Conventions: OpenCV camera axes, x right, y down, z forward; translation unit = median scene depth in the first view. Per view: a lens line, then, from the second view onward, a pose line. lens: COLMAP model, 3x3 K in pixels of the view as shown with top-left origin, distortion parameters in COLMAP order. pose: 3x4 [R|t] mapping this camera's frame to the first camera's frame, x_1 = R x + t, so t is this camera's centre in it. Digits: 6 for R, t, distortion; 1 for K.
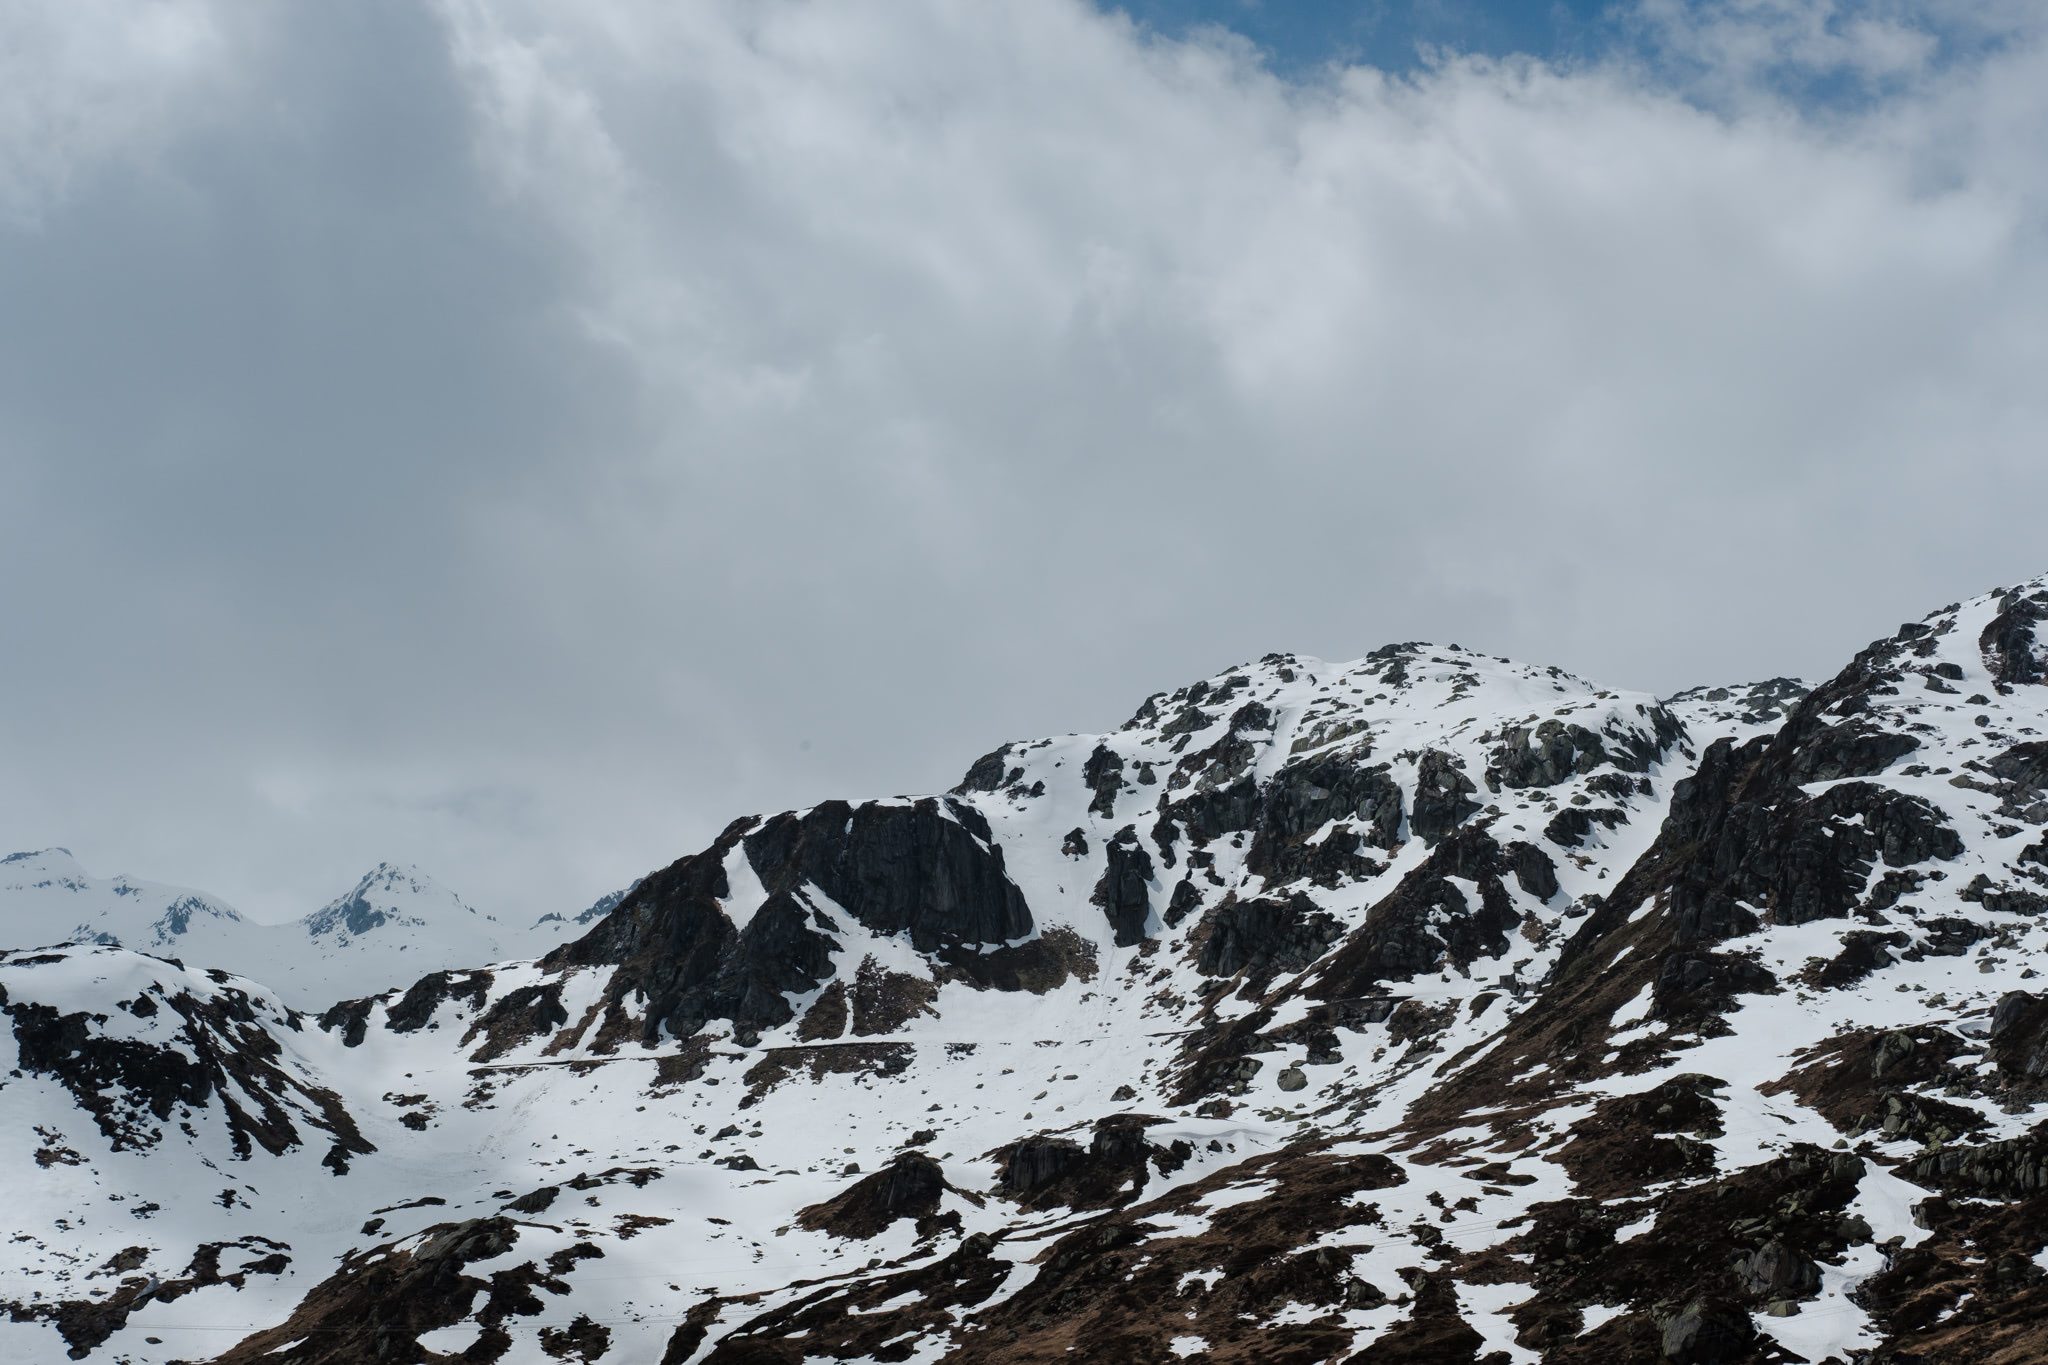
lens RADIAL K [[3161.8, 0, 1024.0], [0, 3161.8, 682.5], [0, 0, 1]] dist [-0.049932, -0.043504]
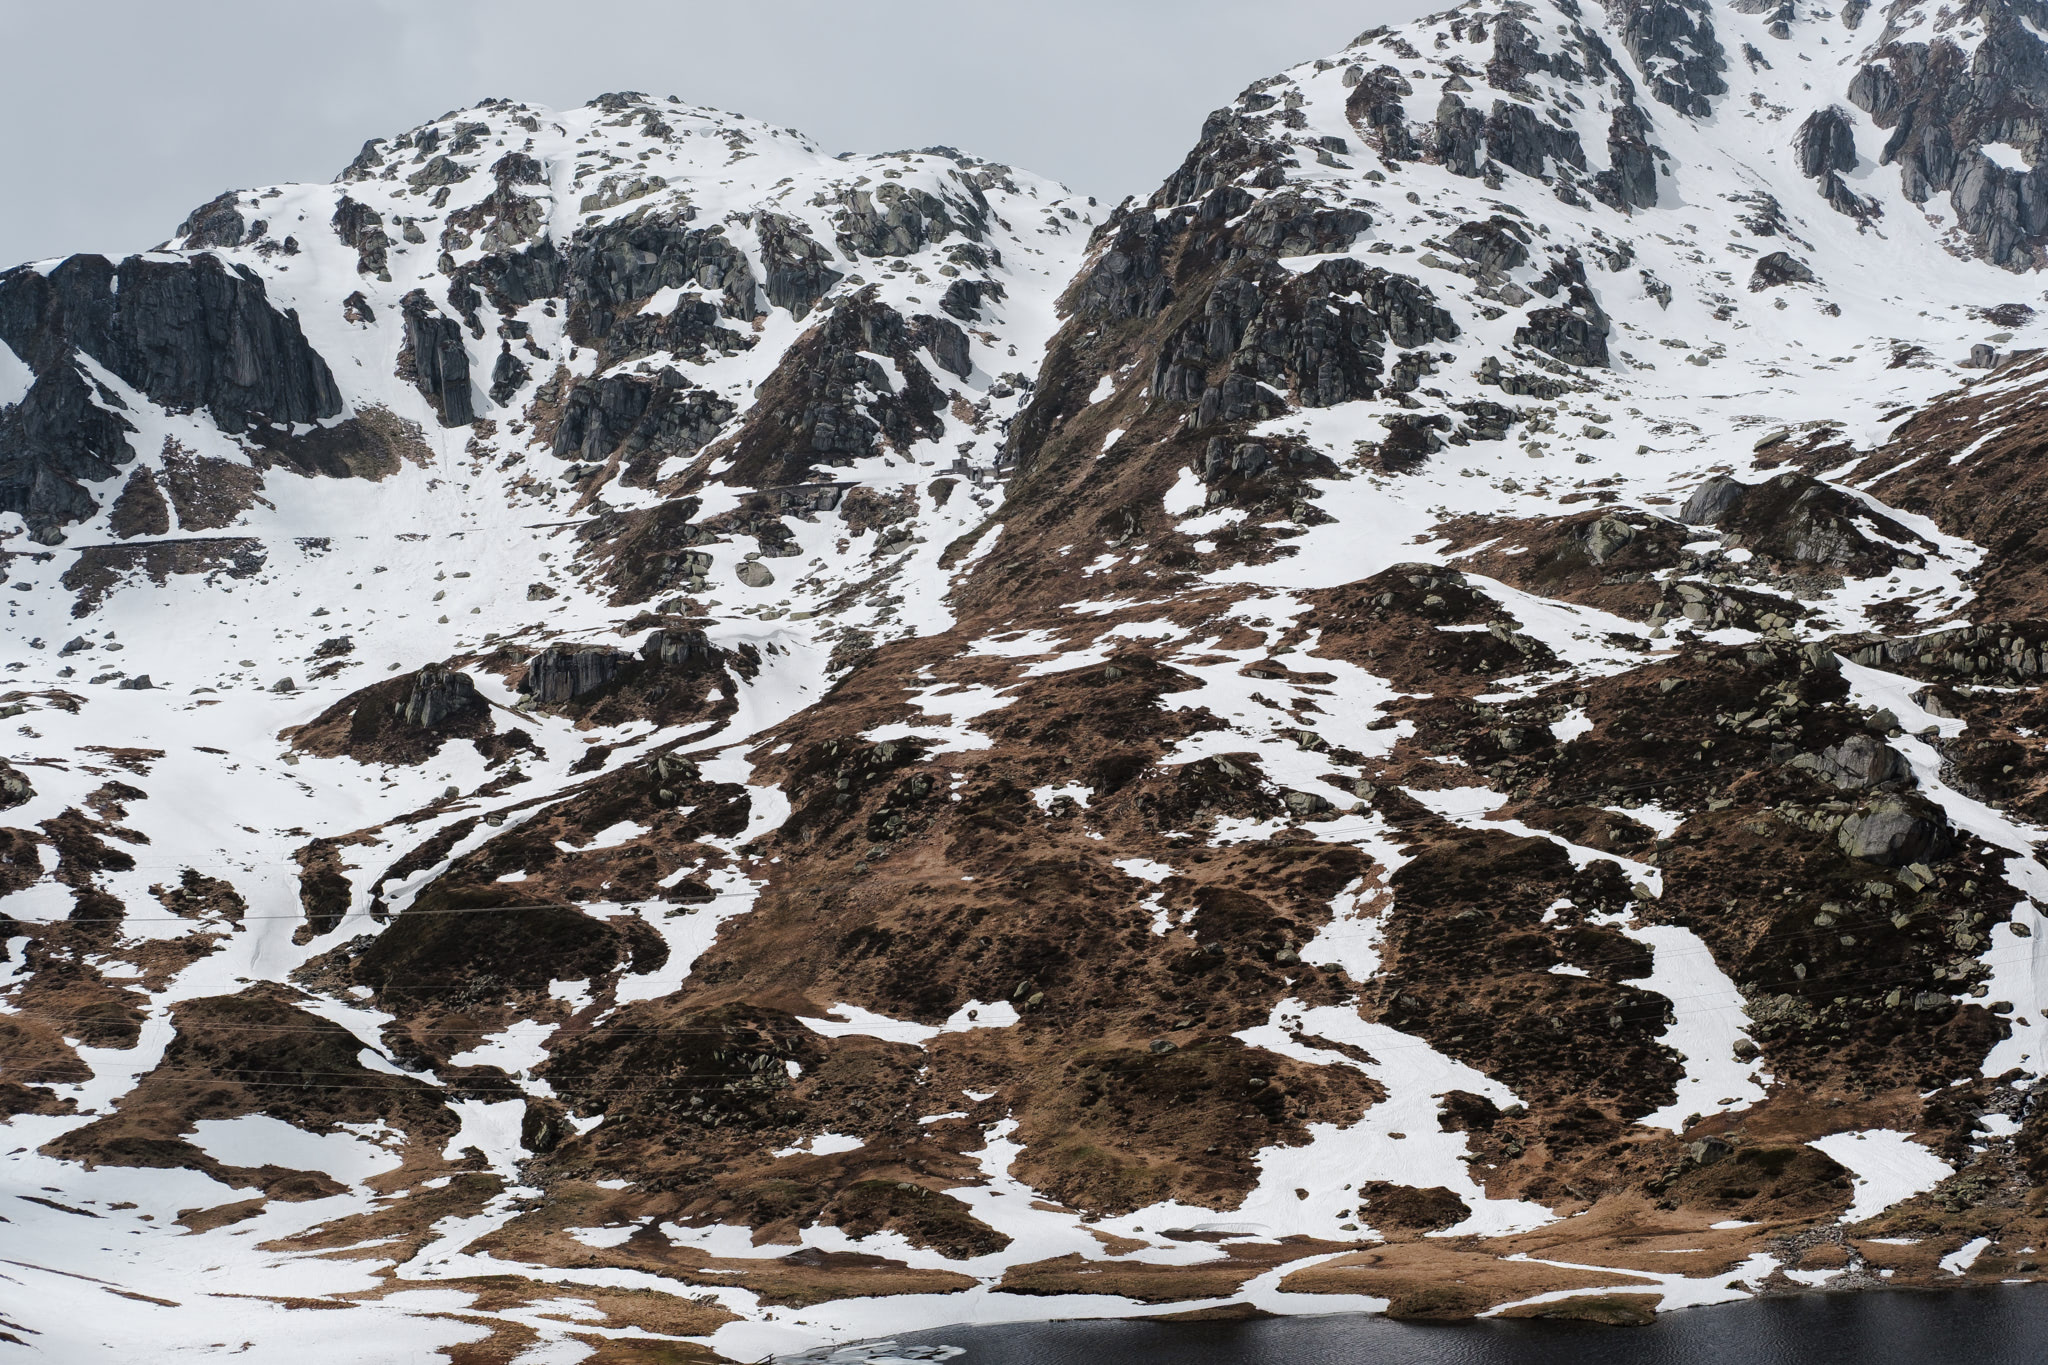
lens RADIAL K [[3330.3, 0, 1024.0], [0, 3330.3, 682.5], [0, 0, 1]] dist [-0.017447, -0.073575]
pose [[0.921214, -0.026966, 0.388121, -0.192788], [-0.035013, 0.987801, 0.151735, 0.007588], [-0.387478, -0.153369, 0.909032, 0.084165]]
